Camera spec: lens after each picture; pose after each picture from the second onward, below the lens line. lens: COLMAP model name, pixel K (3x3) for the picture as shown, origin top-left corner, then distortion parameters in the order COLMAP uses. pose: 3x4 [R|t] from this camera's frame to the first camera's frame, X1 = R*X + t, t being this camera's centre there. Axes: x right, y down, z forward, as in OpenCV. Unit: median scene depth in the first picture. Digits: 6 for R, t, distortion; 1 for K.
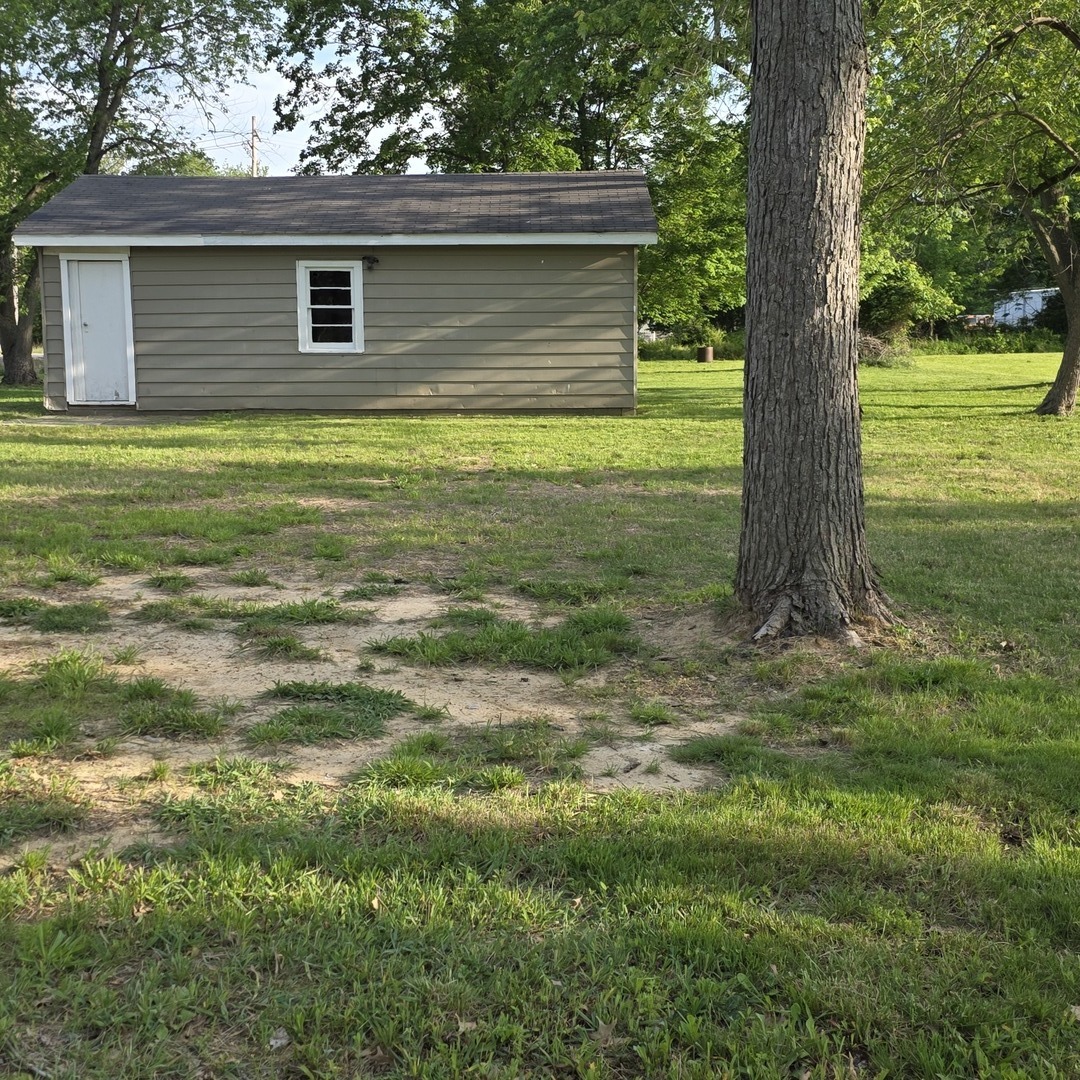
lens RADIAL K [[1537.5, 0, 539.9], [0, 1537.5, 535.8], [0, 0, 1]] dist [0.115211, 0.000000]
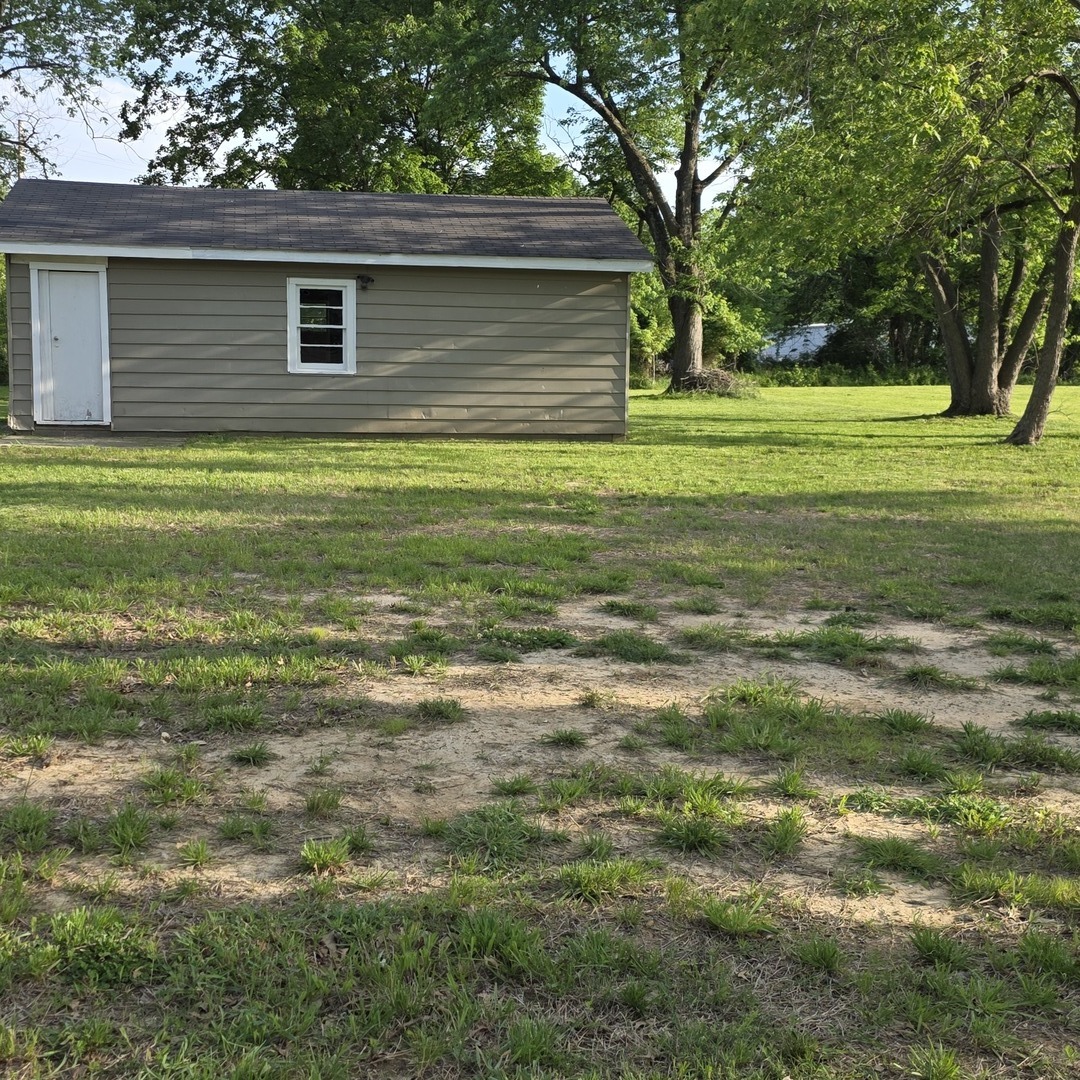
lens RADIAL K [[1537.5, 0, 537.8], [0, 1537.5, 545.9], [0, 0, 1]] dist [0.115211, 0.000000]
pose [[0.981494, -0.002825, 0.191474, -0.186911], [0.004837, 0.999938, -0.010038, -0.000497], [-0.191434, 0.010779, 0.981446, 0.026662]]
